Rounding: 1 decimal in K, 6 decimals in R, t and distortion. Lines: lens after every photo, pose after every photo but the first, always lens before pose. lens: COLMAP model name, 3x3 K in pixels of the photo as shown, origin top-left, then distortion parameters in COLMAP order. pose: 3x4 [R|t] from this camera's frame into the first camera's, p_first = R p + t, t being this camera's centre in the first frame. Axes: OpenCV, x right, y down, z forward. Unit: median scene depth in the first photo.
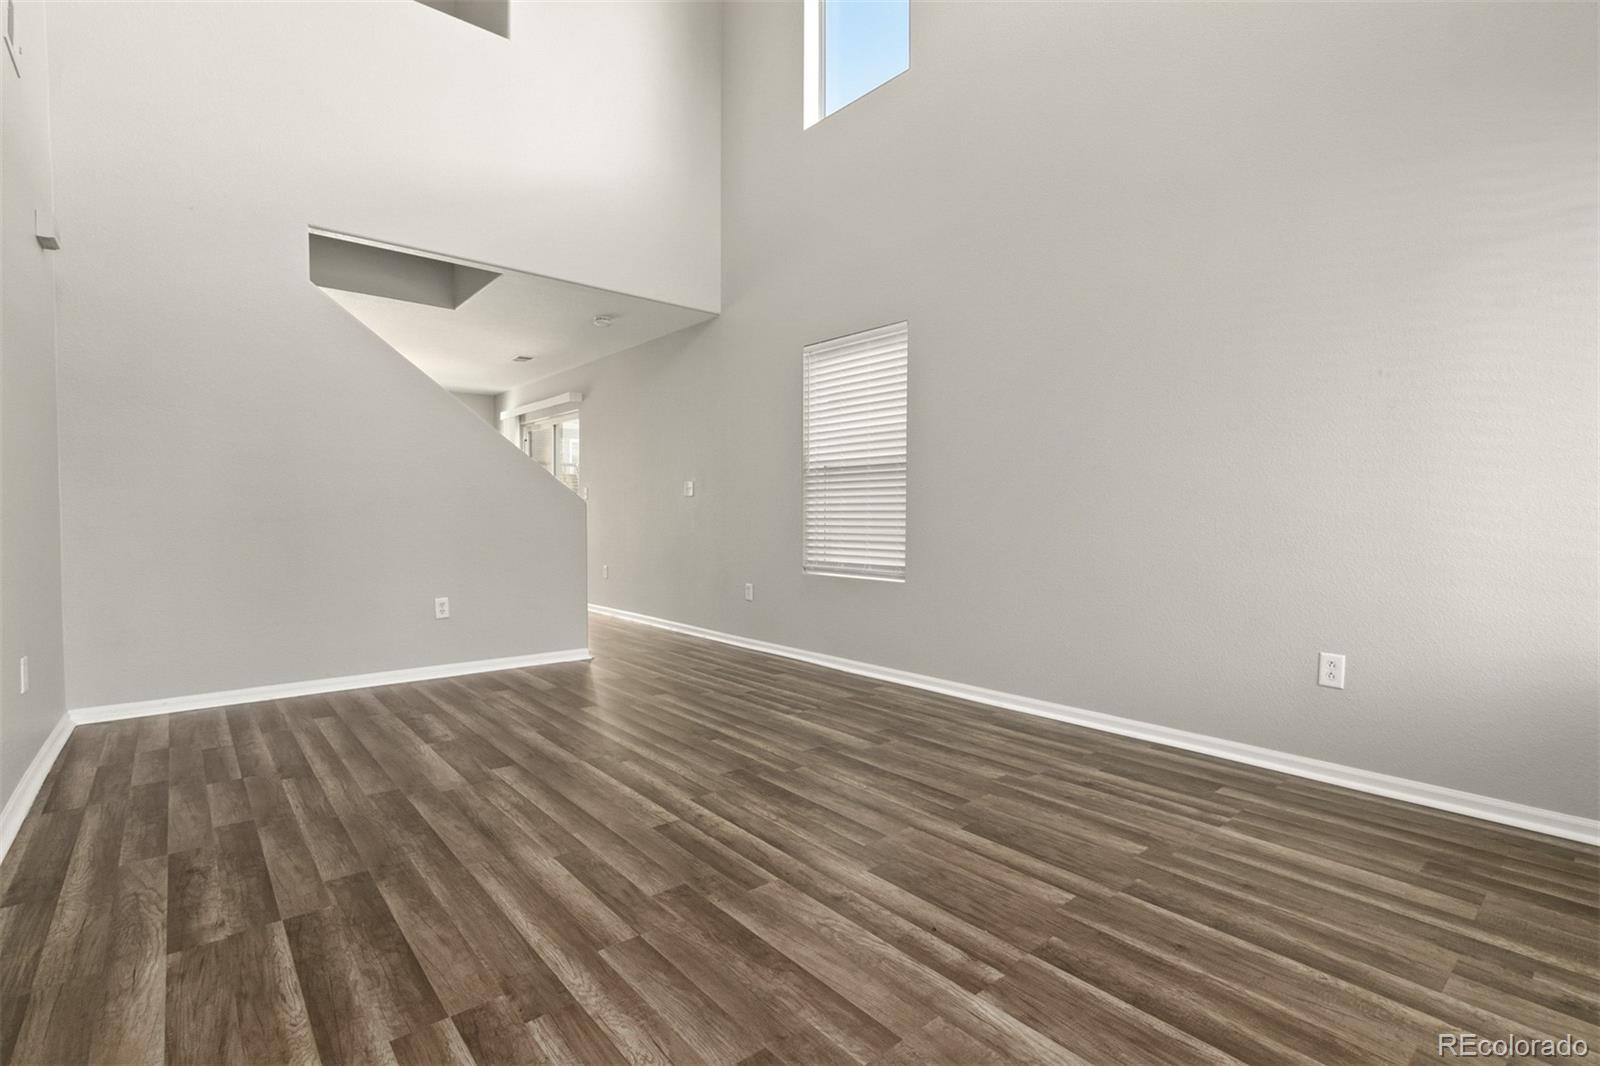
lens RADIAL K [[736.5, 0, 800.3], [0, 736.5, 530.5], [0, 0, 1]] dist [-0.000080, 0.002141]
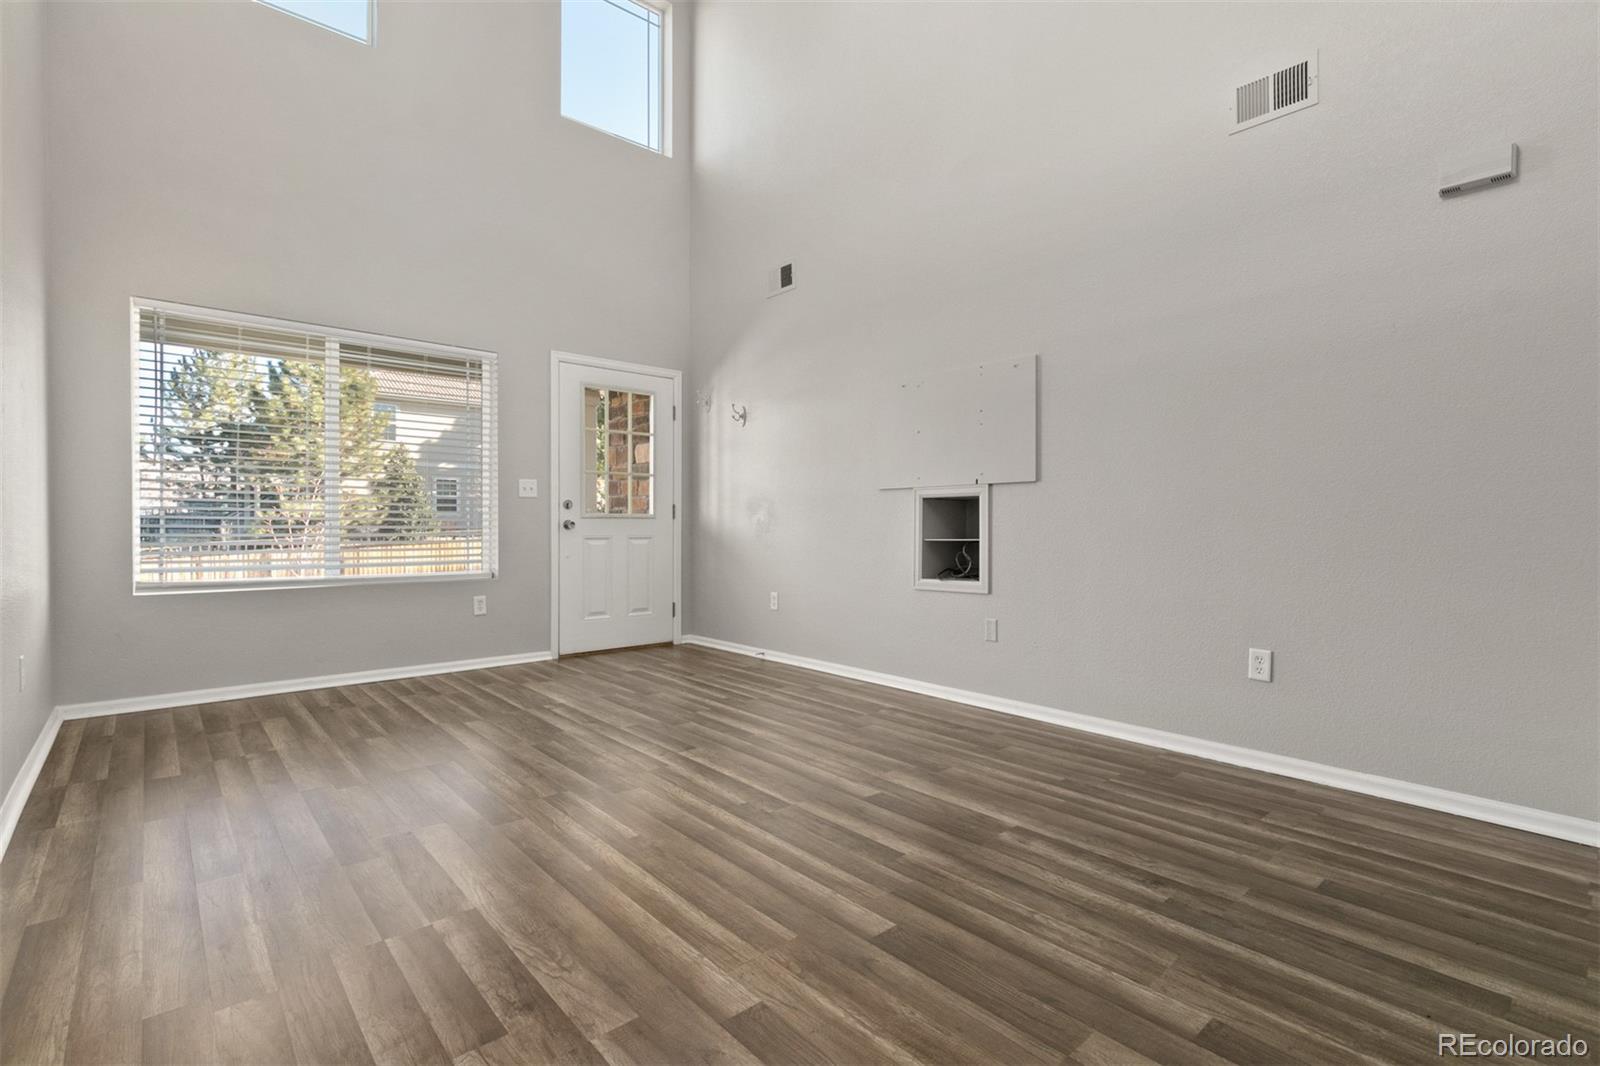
lens RADIAL K [[736.5, 0, 793.3], [0, 736.5, 526.8], [0, 0, 1]] dist [-0.000080, 0.002141]
pose [[-0.999915, -0.006578, -0.011232, -0.316849], [-0.006880, 0.999610, 0.027061, -0.041660], [0.011050, 0.027136, -0.999571, 2.070444]]
